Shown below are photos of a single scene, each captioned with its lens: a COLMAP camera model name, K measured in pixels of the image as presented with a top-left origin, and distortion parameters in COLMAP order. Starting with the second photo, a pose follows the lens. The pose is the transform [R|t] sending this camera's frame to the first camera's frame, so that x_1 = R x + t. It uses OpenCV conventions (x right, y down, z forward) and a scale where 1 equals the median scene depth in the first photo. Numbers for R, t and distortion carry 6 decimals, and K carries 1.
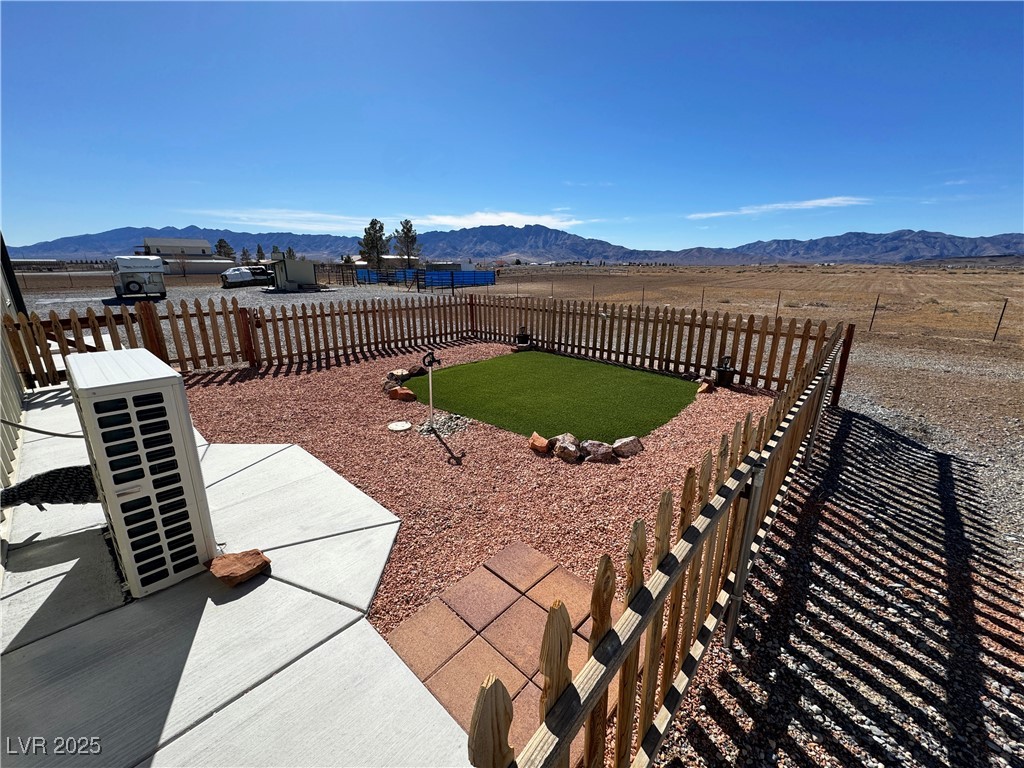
lens RADIAL K [[407.2, 0, 512.6], [0, 407.2, 381.2], [0, 0, 1]] dist [-0.000185, -0.000842]
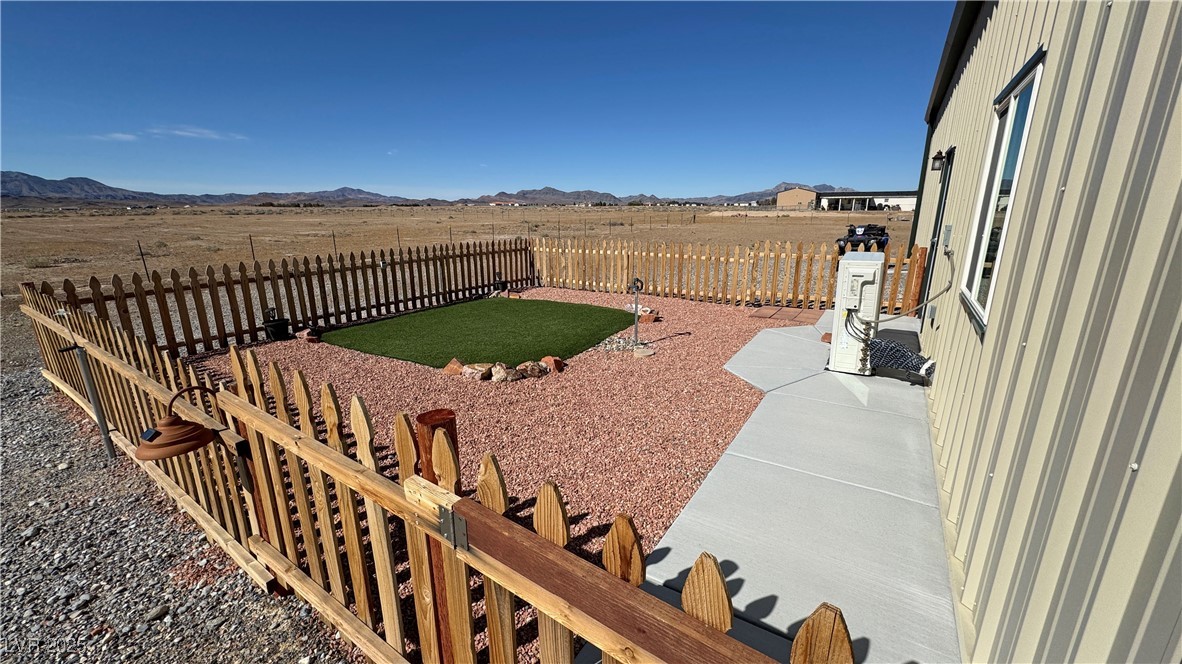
lens RADIAL K [[469.7, 0, 590.2], [0, 469.7, 328.9], [0, 0, 1]] dist [-0.001040, 0.000019]
pose [[-0.157146, -0.266473, 0.950945, -0.958167], [0.266247, 0.915824, 0.300629, -0.248917], [-0.951009, 0.300429, -0.072971, 0.770582]]
